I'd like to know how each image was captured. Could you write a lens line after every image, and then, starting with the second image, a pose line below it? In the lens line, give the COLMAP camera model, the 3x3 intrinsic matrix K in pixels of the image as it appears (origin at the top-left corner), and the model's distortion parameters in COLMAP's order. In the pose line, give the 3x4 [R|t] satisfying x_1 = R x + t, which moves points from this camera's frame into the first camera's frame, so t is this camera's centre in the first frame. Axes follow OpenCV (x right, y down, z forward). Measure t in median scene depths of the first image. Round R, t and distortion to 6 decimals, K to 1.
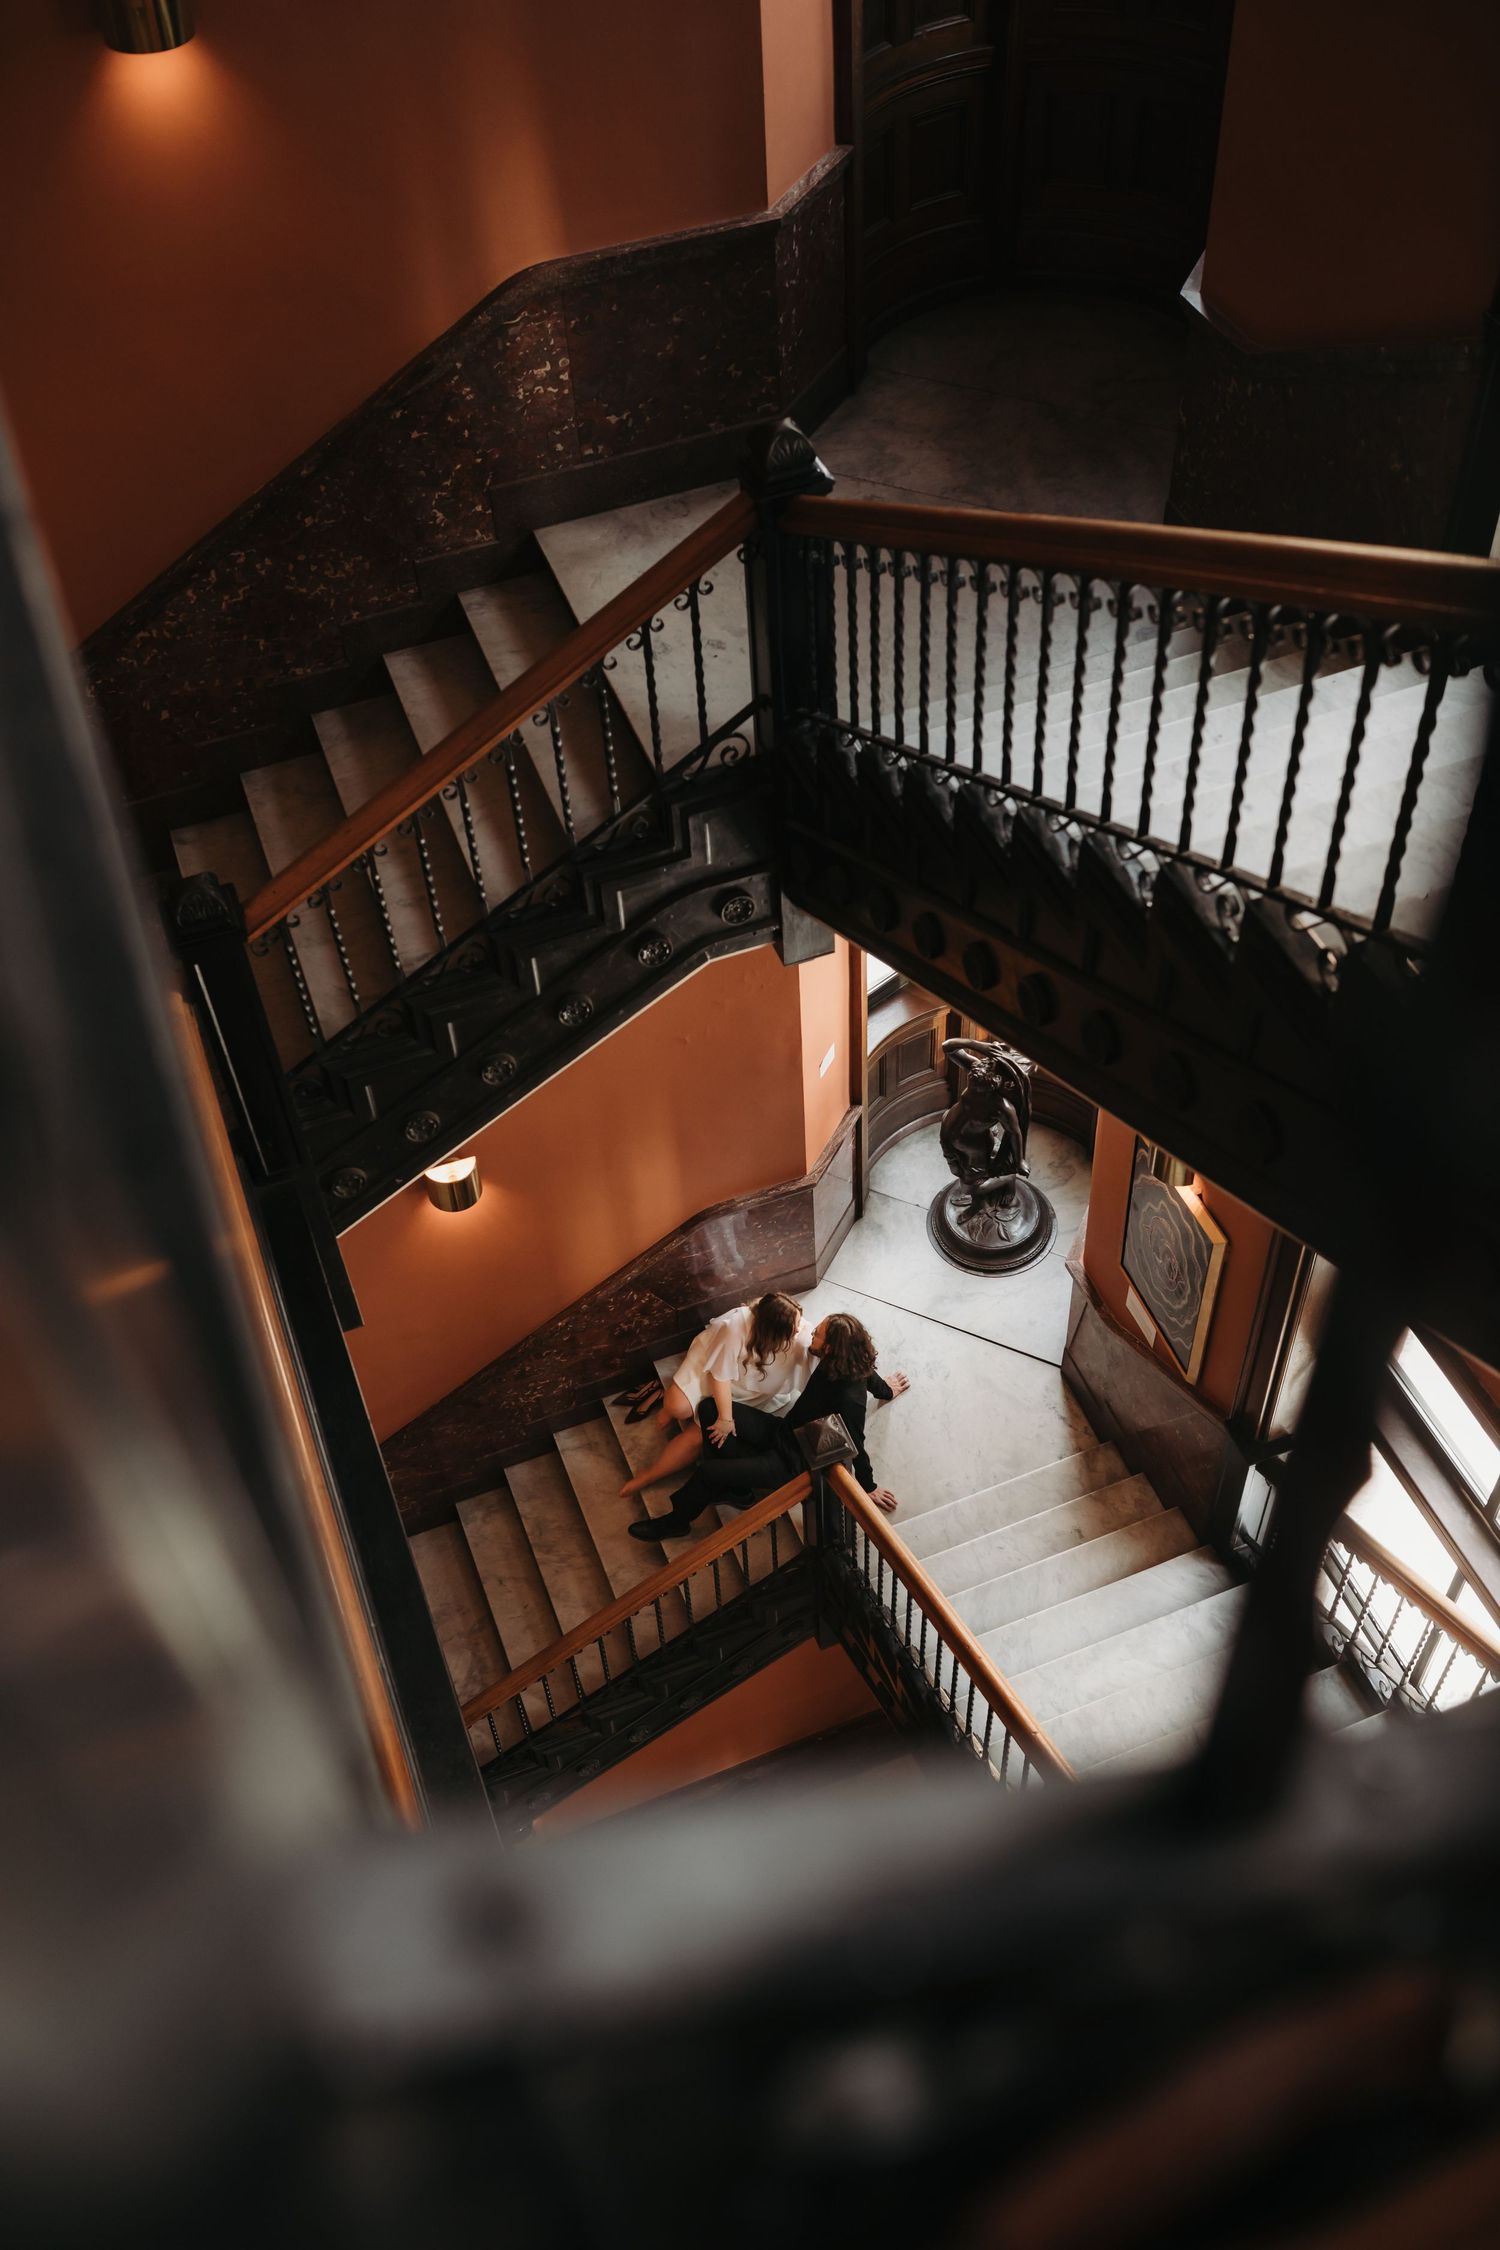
lens RADIAL K [[2133.2, 0, 750.0], [0, 2133.2, 1125.0], [0, 0, 1]] dist [-0.006928, 0.001721]
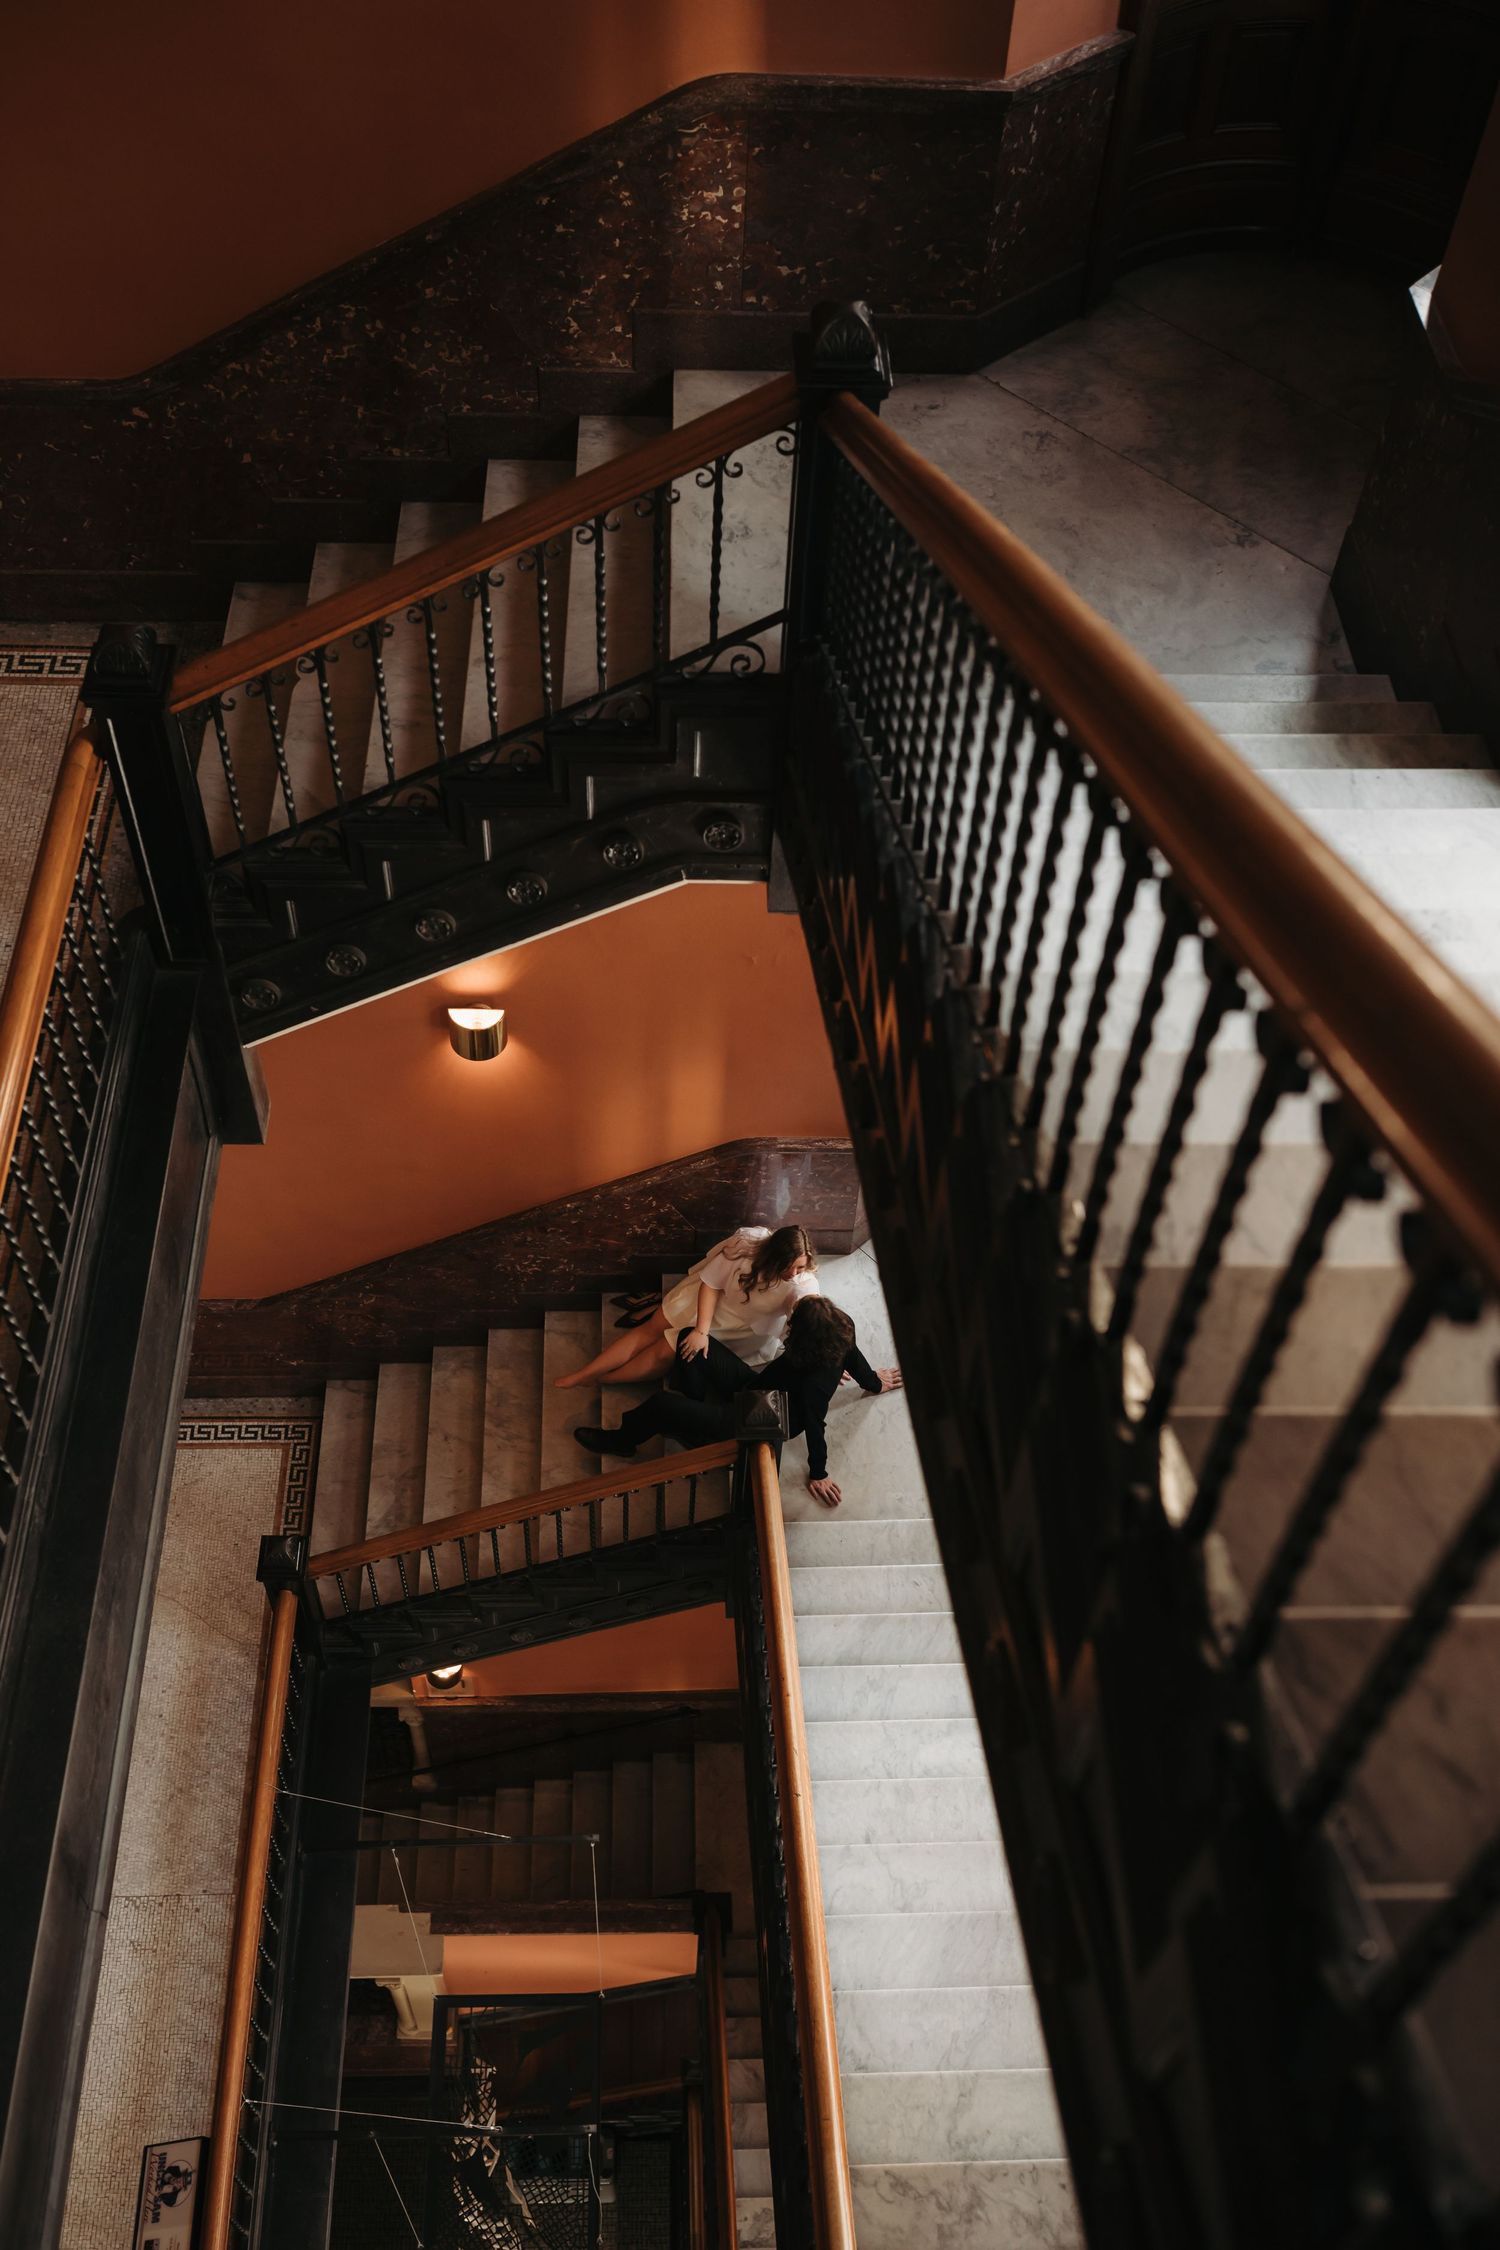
lens RADIAL K [[2134.3, 0, 750.0], [0, 2134.3, 1125.0], [0, 0, 1]] dist [-0.009114, 0.003064]
pose [[0.941415, 0.310340, -0.132014, 0.146132], [-0.303440, 0.950274, 0.070031, -0.046348], [0.147183, -0.025870, 0.988771, 0.098946]]
